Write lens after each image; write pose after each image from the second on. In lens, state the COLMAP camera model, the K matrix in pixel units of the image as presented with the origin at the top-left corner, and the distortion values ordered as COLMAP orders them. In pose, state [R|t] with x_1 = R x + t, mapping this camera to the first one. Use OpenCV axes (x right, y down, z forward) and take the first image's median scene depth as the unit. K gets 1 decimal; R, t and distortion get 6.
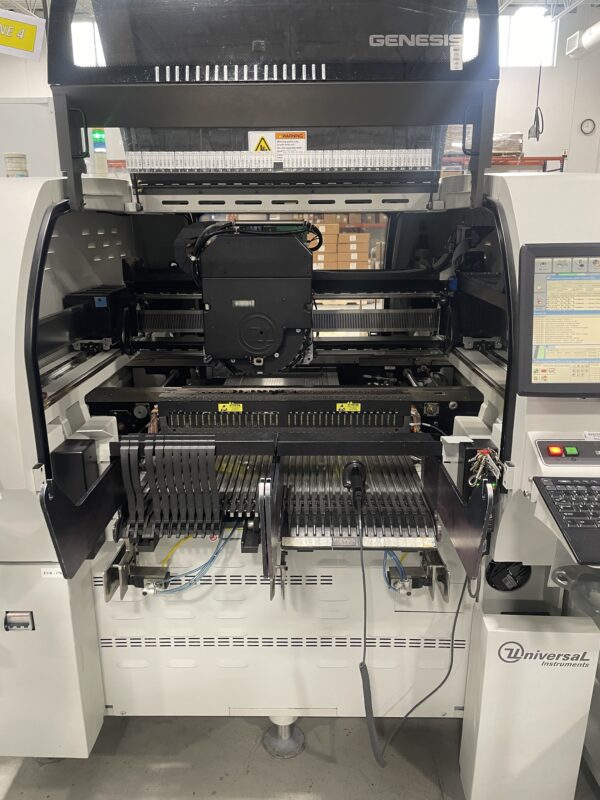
lens RADIAL K [[609.8, 0, 293.3], [0, 609.8, 393.8], [0, 0, 1]] dist [0.062756, -0.072187]
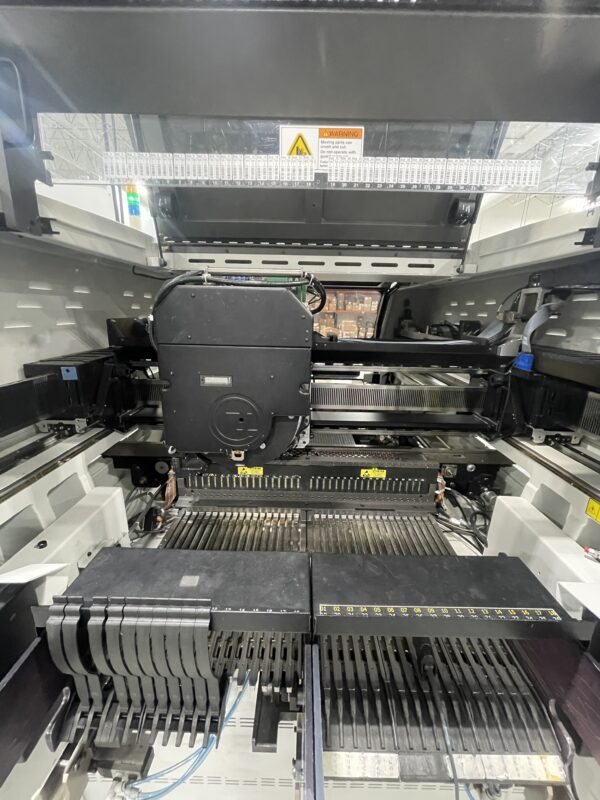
lens RADIAL K [[324.0, 0, 299.7], [0, 324.0, 394.0], [0, 0, 1]] dist [0.000860, -0.001242]
pose [[0.999545, 0.024347, 0.017812, -0.043914], [-0.023981, 0.999502, -0.020490, -0.104738], [-0.018302, 0.020053, 0.999631, 0.566822]]
